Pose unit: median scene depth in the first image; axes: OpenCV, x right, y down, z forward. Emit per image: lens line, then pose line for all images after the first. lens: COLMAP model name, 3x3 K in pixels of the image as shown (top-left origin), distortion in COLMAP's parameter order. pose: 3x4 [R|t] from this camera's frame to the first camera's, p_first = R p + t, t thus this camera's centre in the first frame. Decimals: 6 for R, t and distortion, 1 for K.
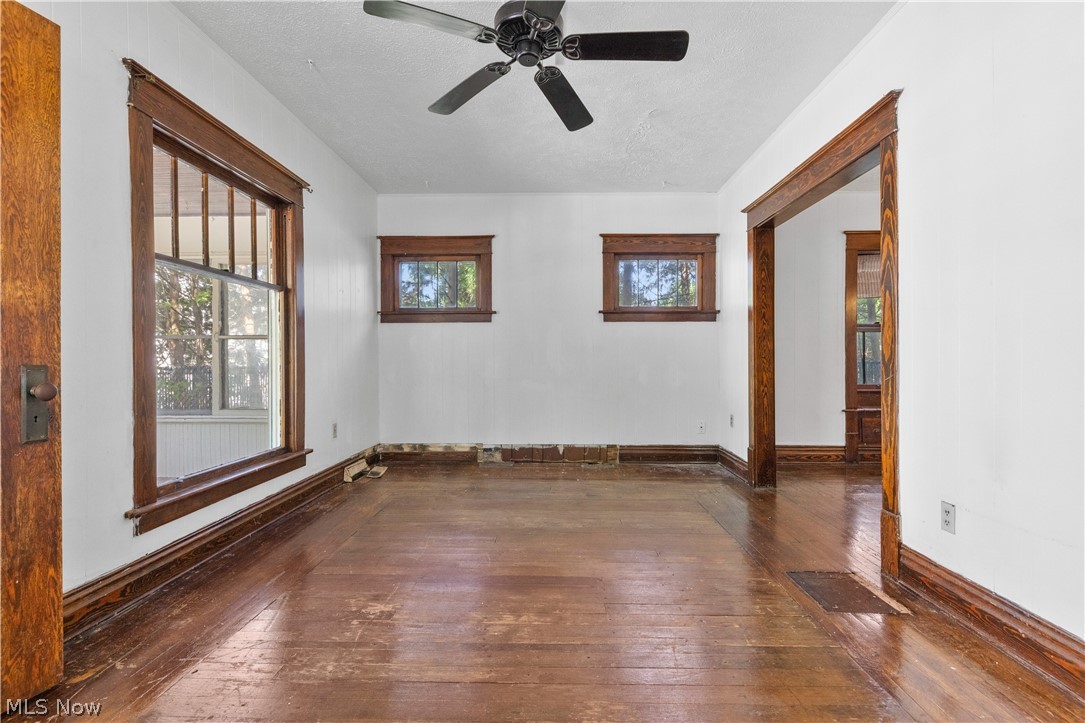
lens RADIAL K [[495.2, 0, 548.7], [0, 495.2, 365.5], [0, 0, 1]] dist [0.011877, -0.005849]
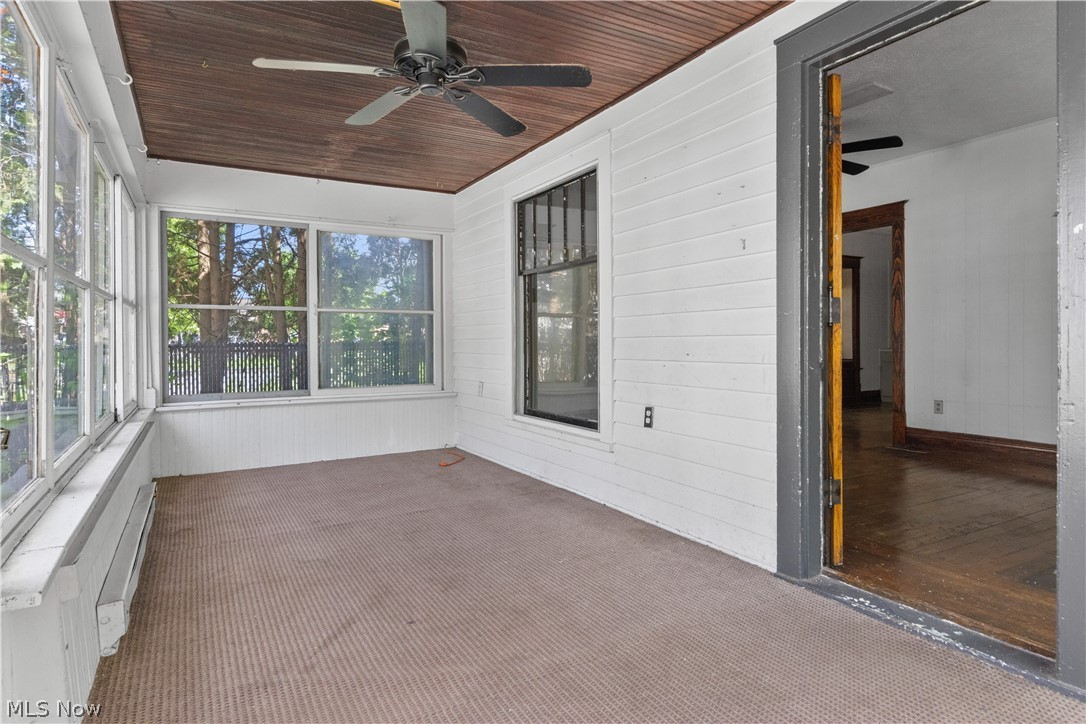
lens RADIAL K [[614.9, 0, 551.4], [0, 614.9, 340.7], [0, 0, 1]] dist [0.003134, 0.000187]
pose [[0.856706, -0.000229, 0.515804, -0.890632], [0.006649, 0.999922, -0.010600, 0.014823], [-0.515761, 0.012511, 0.856641, -0.189409]]
